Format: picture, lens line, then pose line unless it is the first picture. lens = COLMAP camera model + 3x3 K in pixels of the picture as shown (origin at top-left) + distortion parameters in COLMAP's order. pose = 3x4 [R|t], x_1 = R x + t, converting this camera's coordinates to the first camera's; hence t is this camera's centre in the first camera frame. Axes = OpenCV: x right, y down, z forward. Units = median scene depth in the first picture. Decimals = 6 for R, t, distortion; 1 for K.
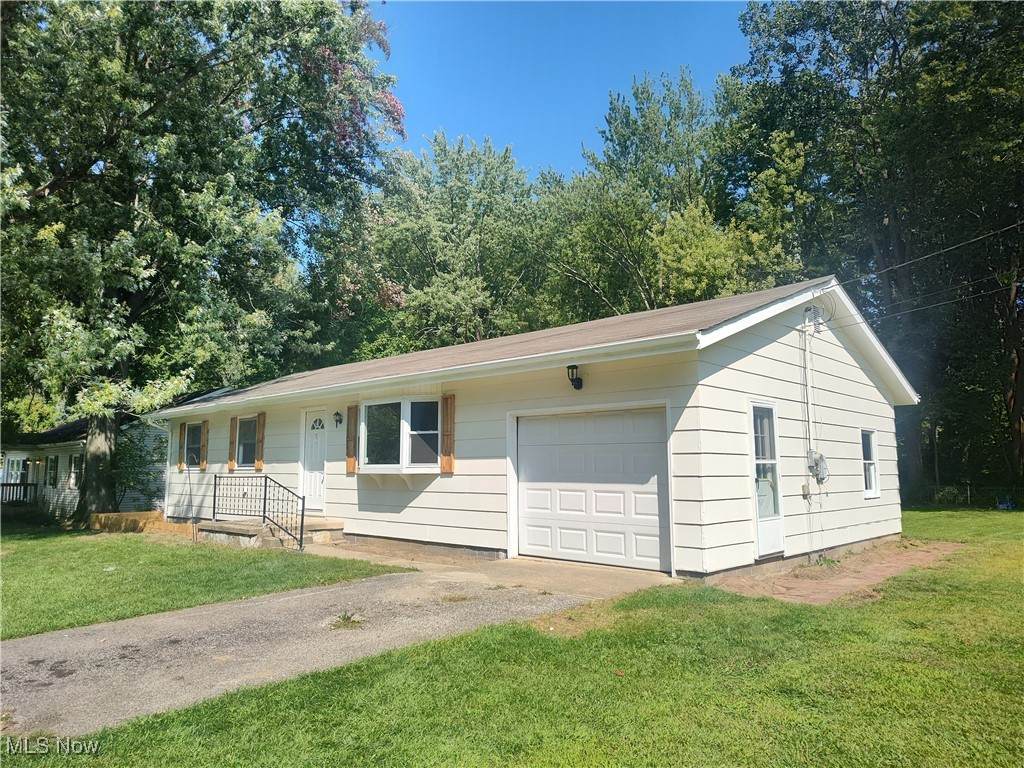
lens RADIAL K [[696.9, 0, 516.7], [0, 696.9, 382.2], [0, 0, 1]] dist [0.017800, 0.002344]
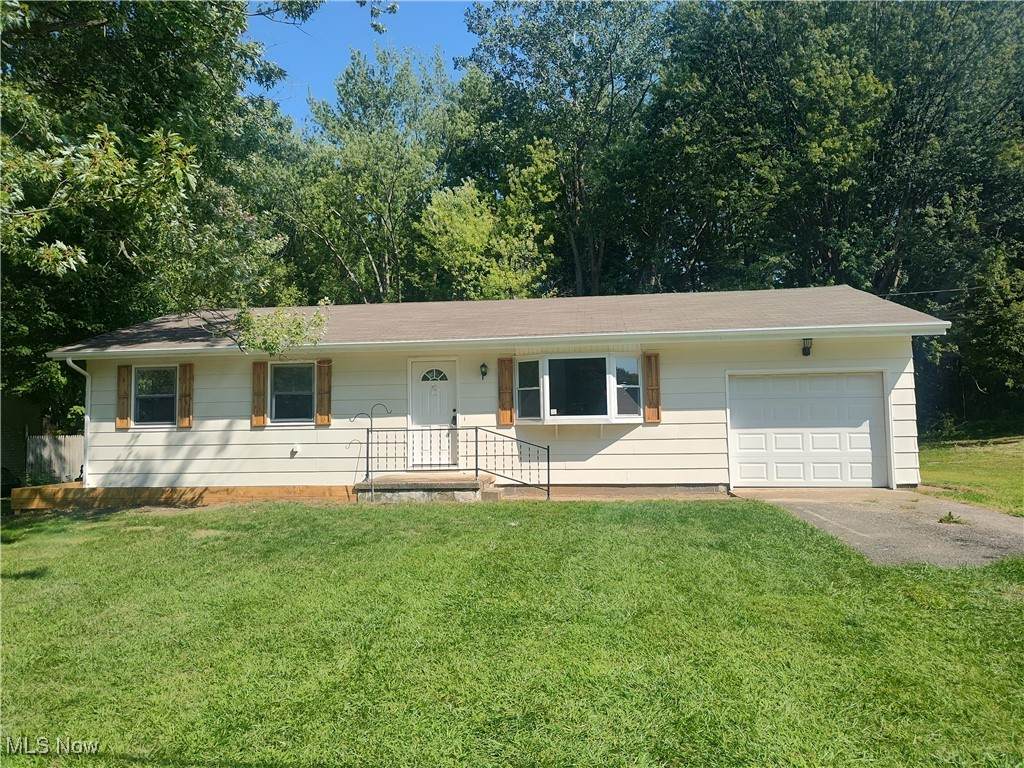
lens RADIAL K [[696.9, 0, 516.7], [0, 696.9, 382.2], [0, 0, 1]] dist [0.017800, 0.002344]
pose [[0.807546, 0.031610, 0.588957, -0.890900], [-0.059398, 0.997845, 0.027889, 0.043545], [-0.586806, -0.057504, 0.807683, 0.205977]]
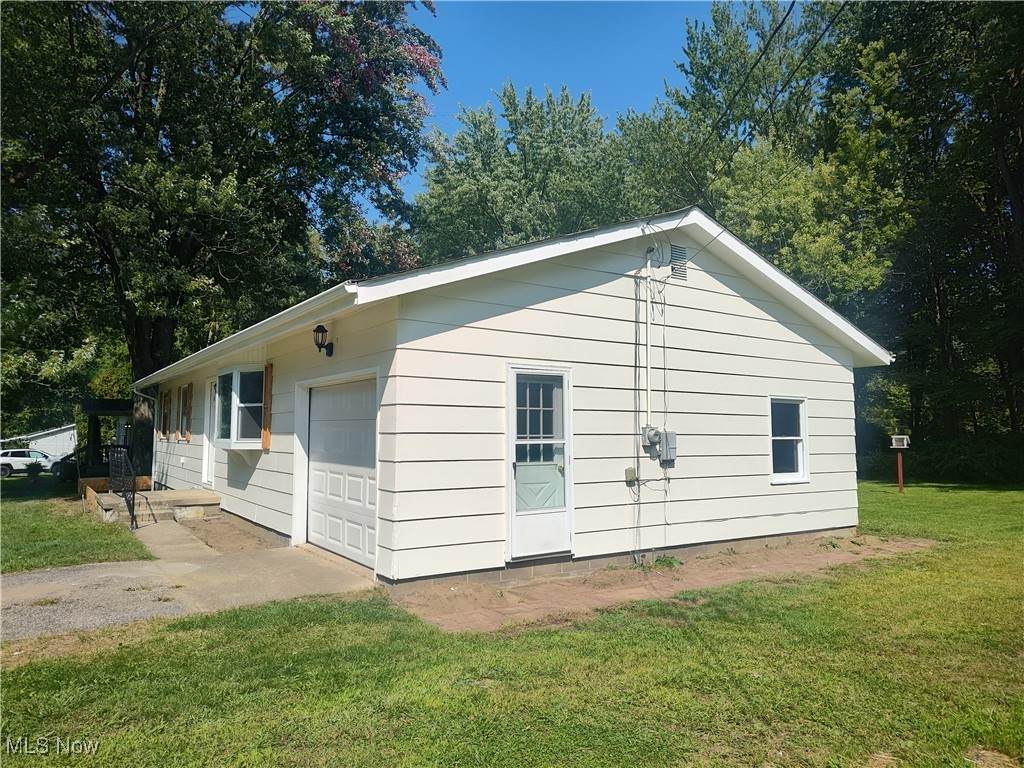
lens RADIAL K [[705.2, 0, 521.1], [0, 705.2, 384.9], [0, 0, 1]] dist [0.002569, -0.001371]
pose [[0.977876, -0.010241, -0.208934, 0.398288], [0.021895, 0.998326, 0.053540, 0.003337], [0.208036, -0.056930, 0.976463, 0.160374]]
